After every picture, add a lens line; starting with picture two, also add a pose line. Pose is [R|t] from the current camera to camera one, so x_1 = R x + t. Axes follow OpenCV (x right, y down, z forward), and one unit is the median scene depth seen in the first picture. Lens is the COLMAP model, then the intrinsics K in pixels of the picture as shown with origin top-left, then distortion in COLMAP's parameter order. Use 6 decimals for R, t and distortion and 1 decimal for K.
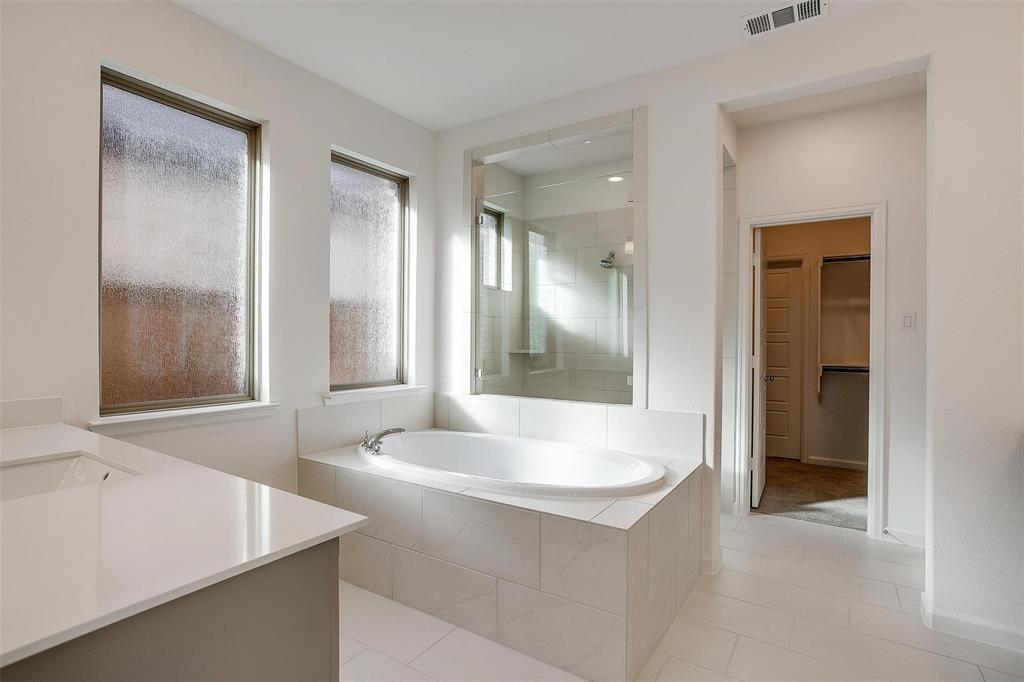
lens RADIAL K [[503.4, 0, 503.0], [0, 503.4, 347.5], [0, 0, 1]] dist [-0.032137, 0.018316]
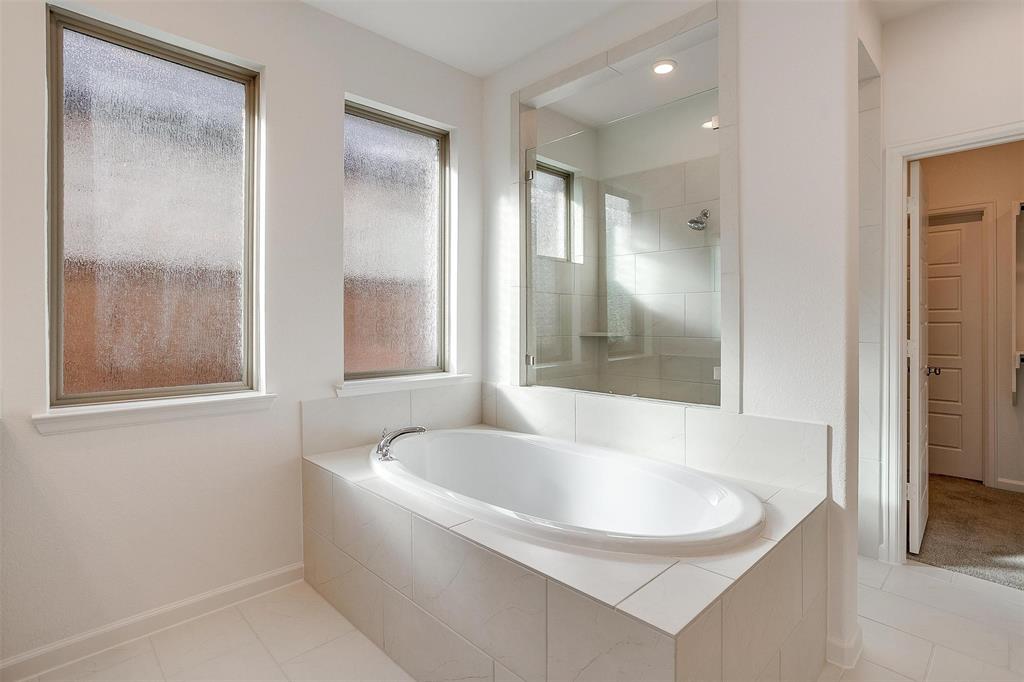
lens RADIAL K [[503.4, 0, 502.1], [0, 503.4, 325.5], [0, 0, 1]] dist [-0.032137, 0.018316]
pose [[0.976894, -0.003274, -0.213698, 0.089507], [0.000812, 0.999932, -0.011609, 0.003243], [0.213722, 0.011168, 0.976831, 0.192968]]
